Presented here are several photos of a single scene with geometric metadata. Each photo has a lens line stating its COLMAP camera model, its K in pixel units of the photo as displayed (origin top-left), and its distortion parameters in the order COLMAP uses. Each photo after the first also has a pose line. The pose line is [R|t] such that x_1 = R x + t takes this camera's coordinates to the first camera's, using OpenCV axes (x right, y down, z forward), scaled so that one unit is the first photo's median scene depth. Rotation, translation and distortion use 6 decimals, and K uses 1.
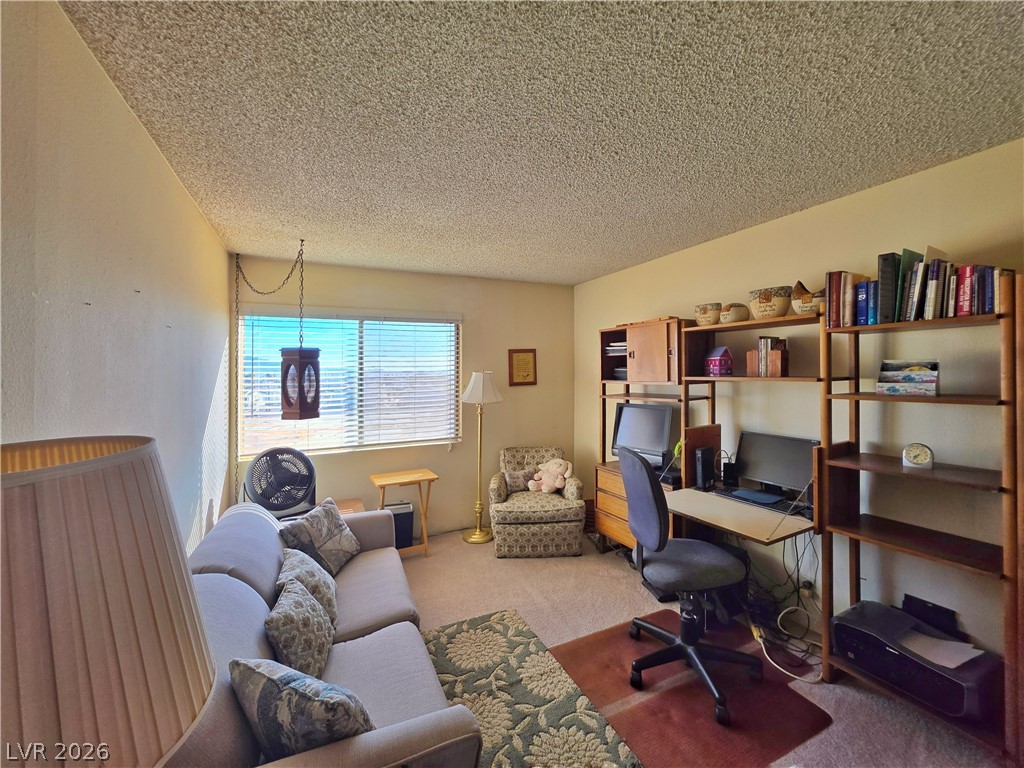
lens RADIAL K [[408.8, 0, 506.1], [0, 408.8, 372.9], [0, 0, 1]] dist [-0.000660, -0.000014]
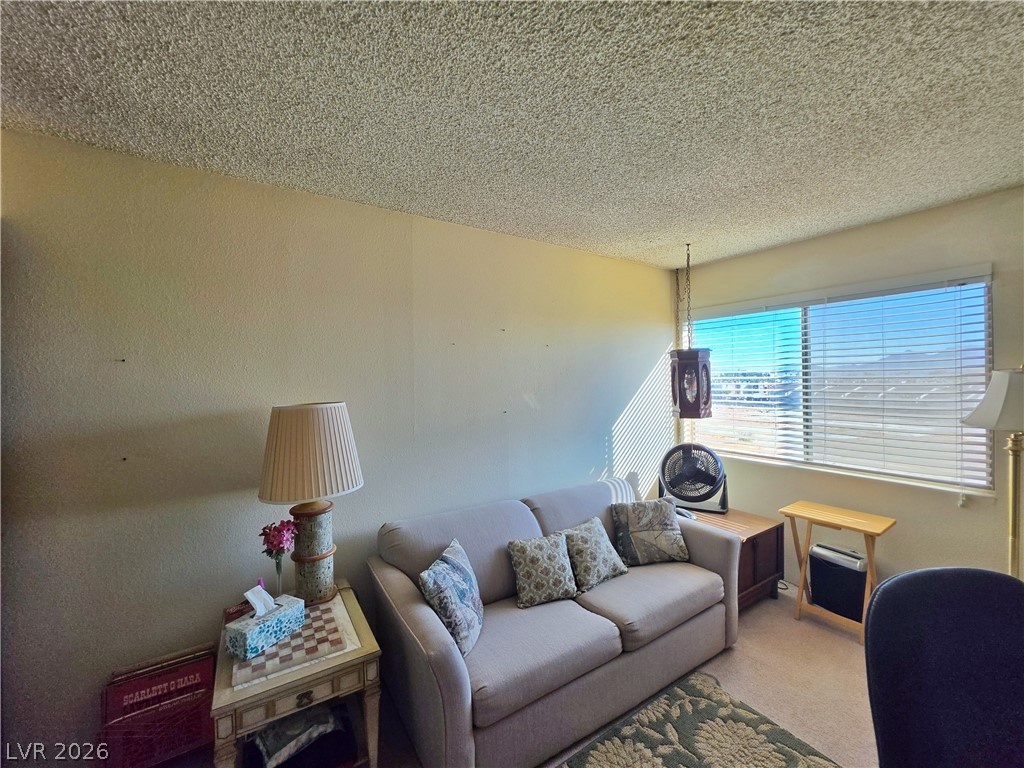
lens RADIAL K [[414.3, 0, 514.2], [0, 414.3, 378.8], [0, 0, 1]] dist [-0.001692, 0.000076]
pose [[0.163749, 0.016415, -0.986365, 0.462907], [0.011759, 0.999758, 0.018590, -0.011171], [0.986432, -0.014643, 0.163517, 0.391935]]
